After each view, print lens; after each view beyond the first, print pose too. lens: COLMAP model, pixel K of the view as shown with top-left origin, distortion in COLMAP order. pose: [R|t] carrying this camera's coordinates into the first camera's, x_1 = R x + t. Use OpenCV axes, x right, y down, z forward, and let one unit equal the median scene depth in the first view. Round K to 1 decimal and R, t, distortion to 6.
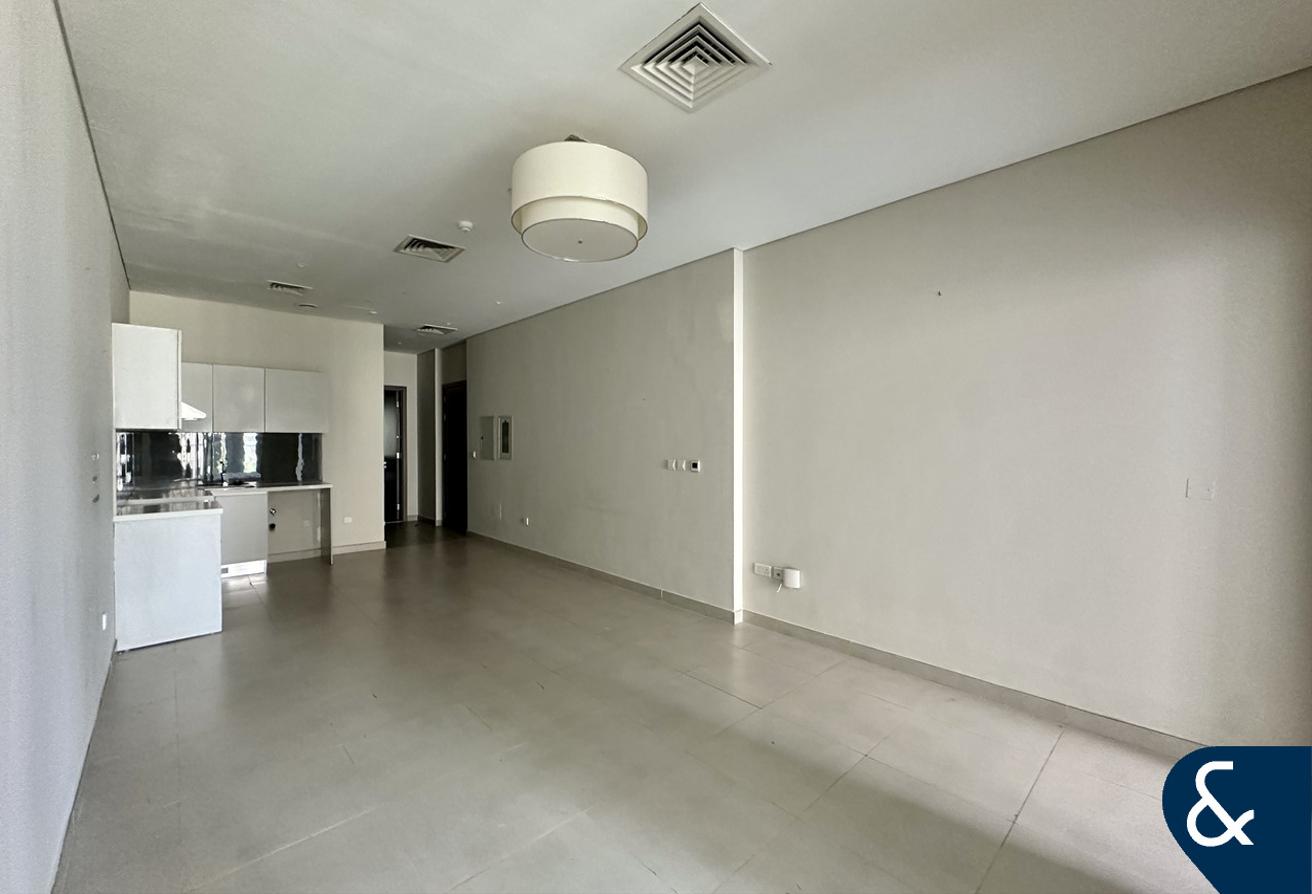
lens RADIAL K [[524.8, 0, 654.2], [0, 524.8, 442.9], [0, 0, 1]] dist [-0.004242, -0.000165]
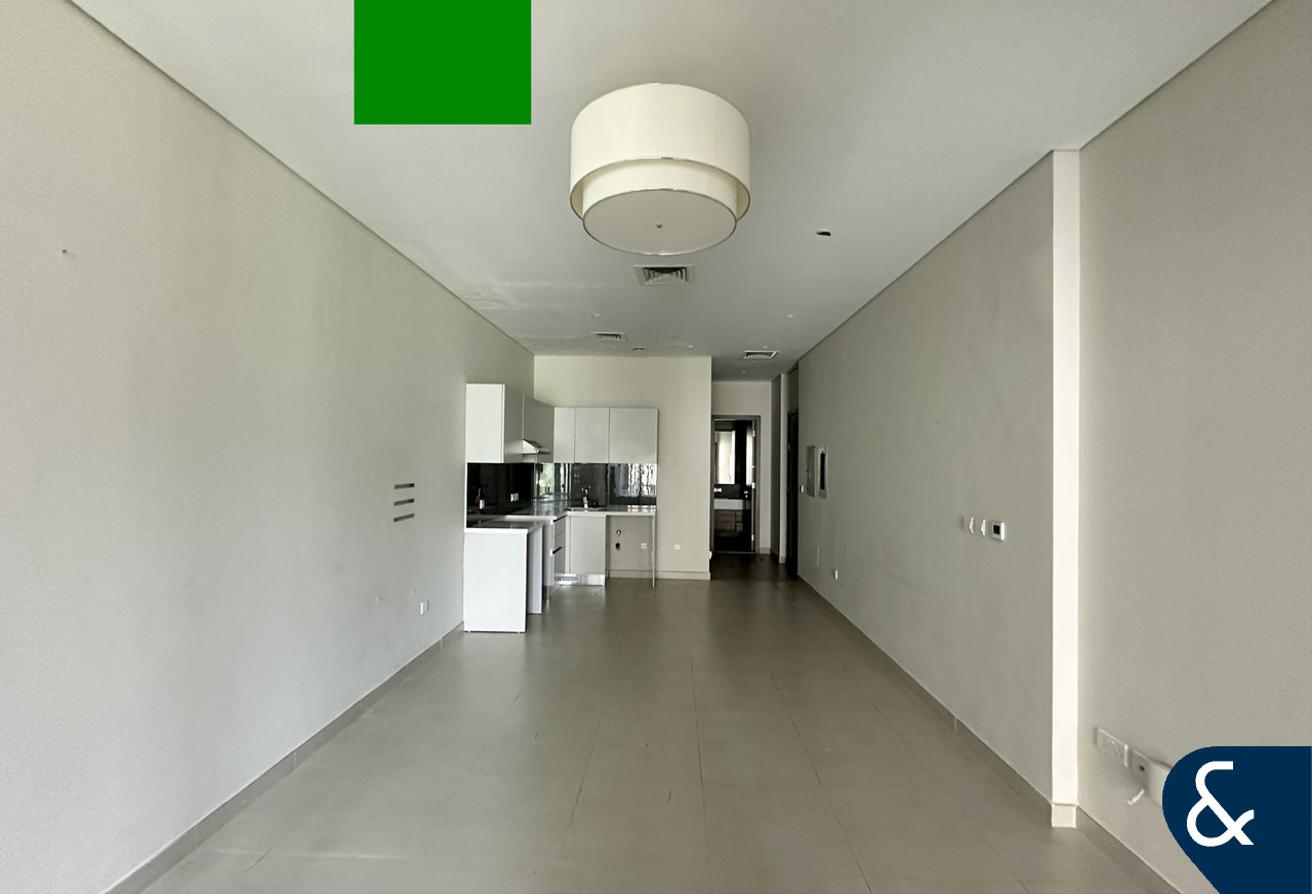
lens RADIAL K [[556.9, 0, 653.7], [0, 556.9, 454.3], [0, 0, 1]] dist [-0.001291, -0.000232]
pose [[0.708861, 0.000063, -0.705348, 0.187338], [-0.018845, 0.999645, -0.018850, -0.018187], [0.705097, 0.026654, 0.708610, 0.196225]]
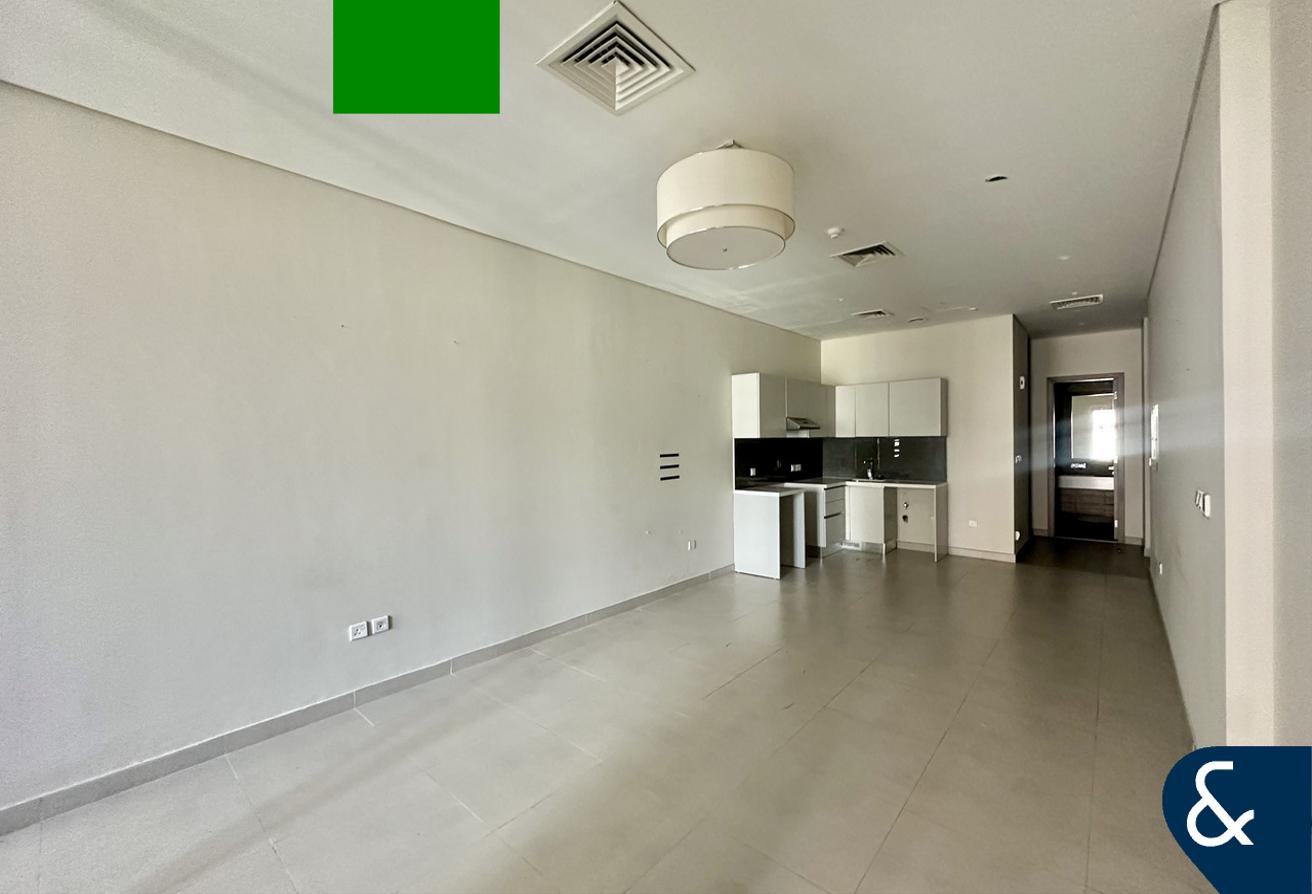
lens RADIAL K [[524.8, 0, 654.5], [0, 524.8, 447.0], [0, 0, 1]] dist [-0.004242, -0.000165]
pose [[0.102538, 0.010929, -0.994669, 0.372736], [0.003275, 0.999931, 0.011325, -0.011165], [0.994724, -0.004419, 0.102495, 0.343796]]
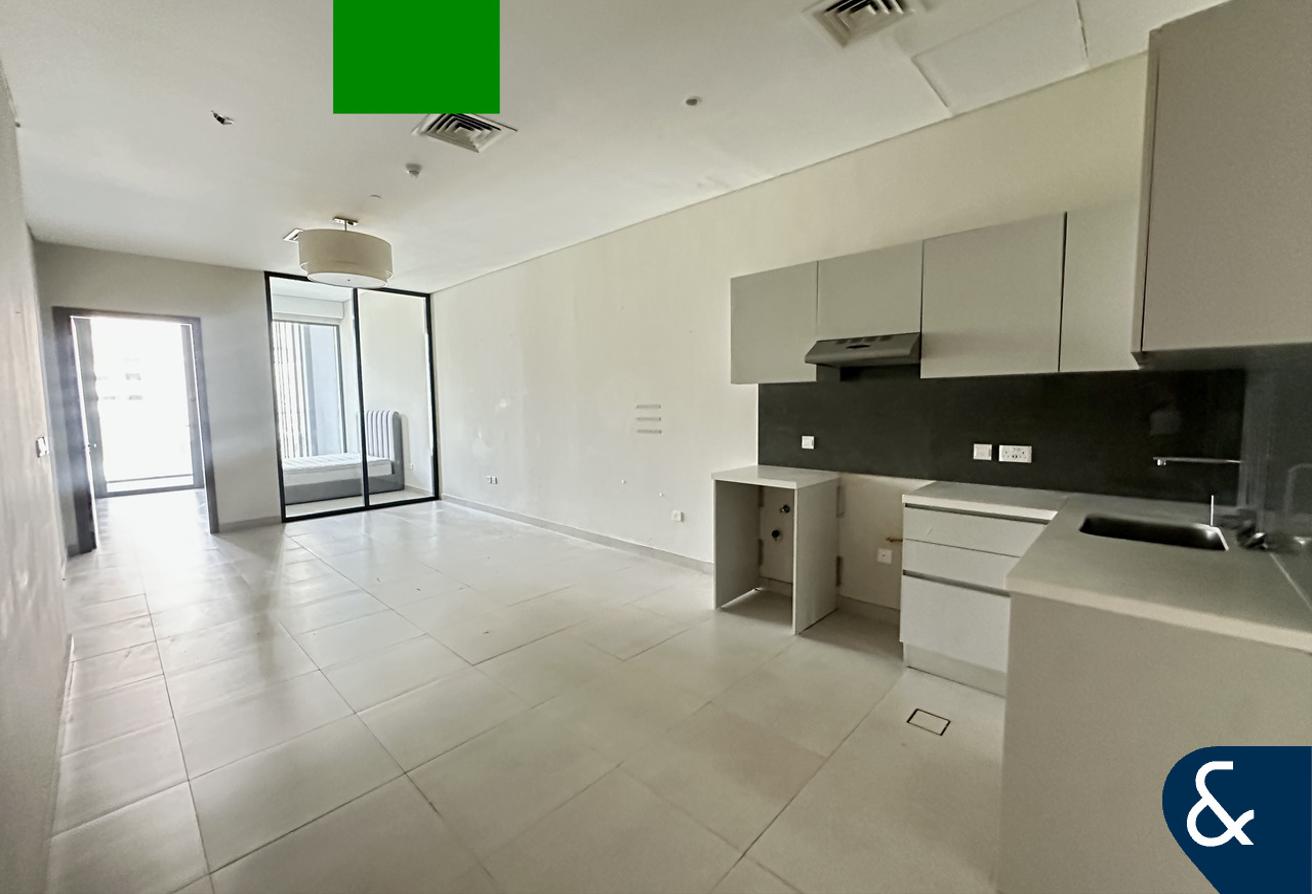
lens RADIAL K [[524.8, 0, 657.4], [0, 524.8, 436.7], [0, 0, 1]] dist [-0.004242, -0.000165]
pose [[-0.998203, 0.032370, -0.050424, -0.462795], [0.027425, 0.995018, 0.095847, -0.016660], [0.053275, 0.094292, -0.994118, 1.236828]]
